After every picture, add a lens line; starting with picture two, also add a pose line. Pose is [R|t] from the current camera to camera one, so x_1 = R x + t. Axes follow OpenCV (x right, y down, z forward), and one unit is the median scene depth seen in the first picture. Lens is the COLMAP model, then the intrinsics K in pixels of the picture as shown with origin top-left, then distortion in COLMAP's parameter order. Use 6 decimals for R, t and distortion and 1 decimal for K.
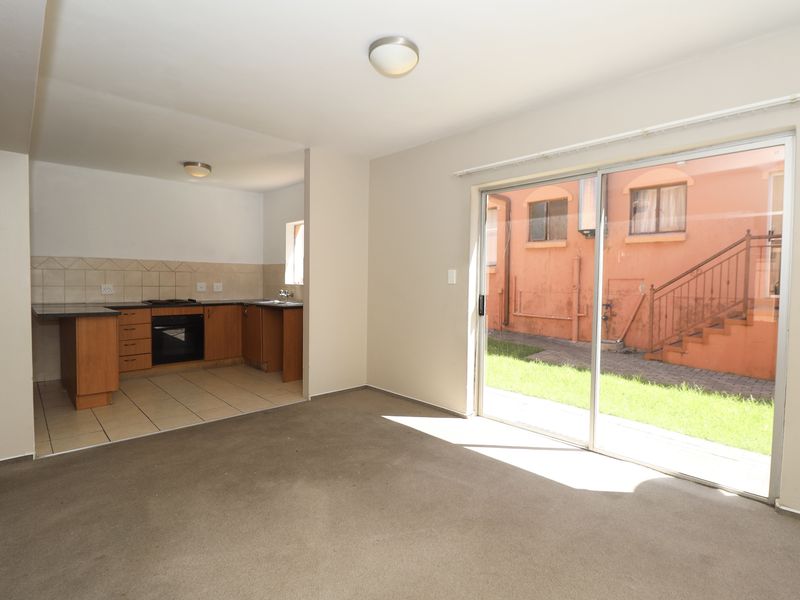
lens RADIAL K [[410.9, 0, 406.2], [0, 410.9, 296.7], [0, 0, 1]] dist [-0.009387, -0.009041]
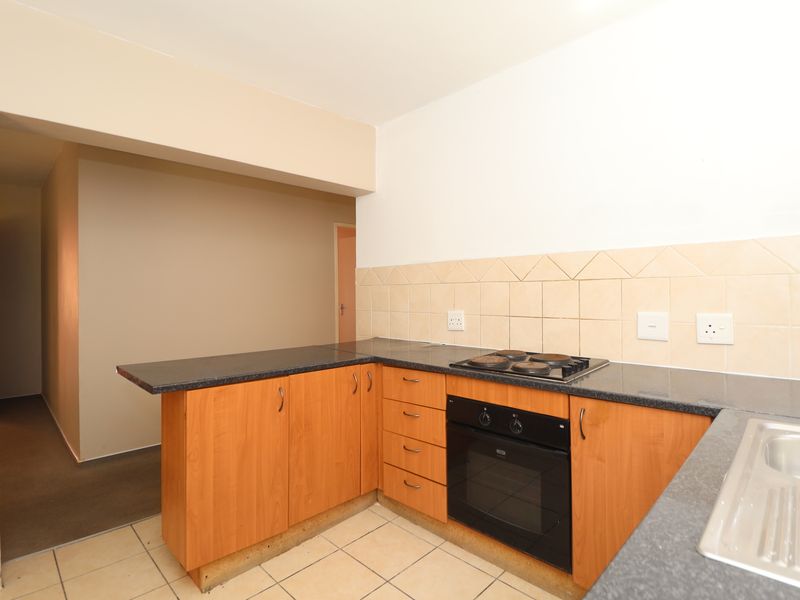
lens RADIAL K [[410.9, 0, 404.8], [0, 410.9, 295.4], [0, 0, 1]] dist [-0.009387, -0.009041]
pose [[0.027077, -0.010063, -0.999583, -0.201607], [-0.029956, 0.999492, -0.010873, -0.039763], [0.999184, 0.030238, 0.026762, 0.858973]]
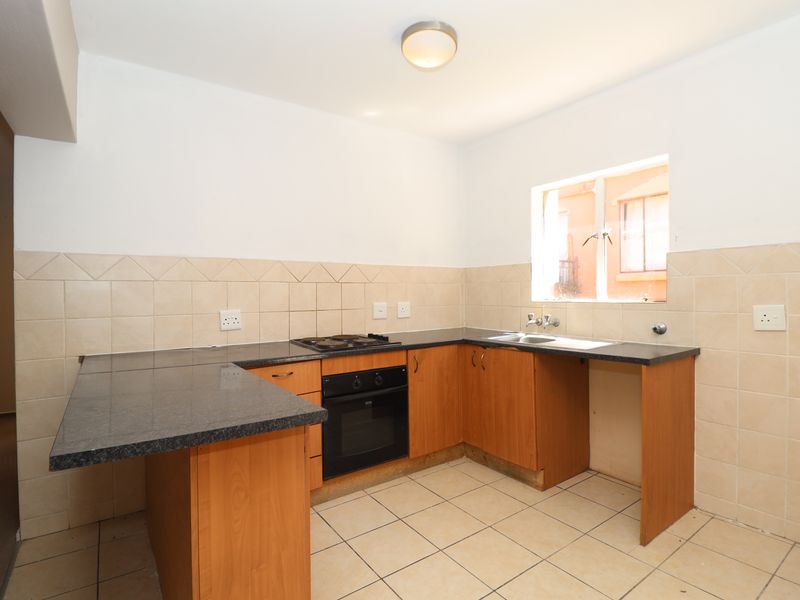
lens RADIAL K [[410.9, 0, 402.7], [0, 410.9, 296.4], [0, 0, 1]] dist [-0.009387, -0.009041]
pose [[0.987980, -0.022322, -0.152961, -0.414584], [0.017668, 0.999341, -0.031721, -0.025548], [0.153568, 0.028638, 0.987723, 0.495113]]
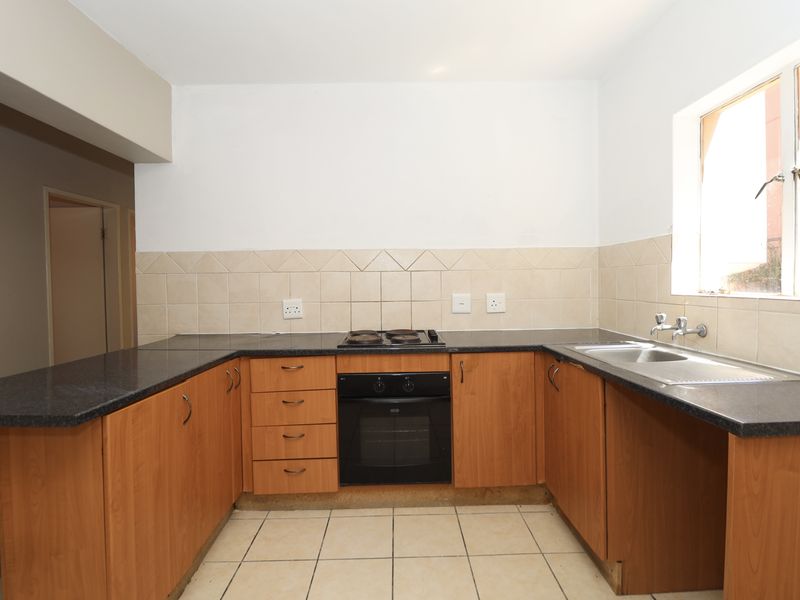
lens RADIAL K [[410.9, 0, 403.6], [0, 410.9, 295.0], [0, 0, 1]] dist [-0.009387, -0.009041]
pose [[0.730664, -0.005157, -0.682717, -0.248090], [-0.002783, 0.999941, -0.010532, -0.029009], [0.682731, 0.009595, 0.730607, 0.662519]]
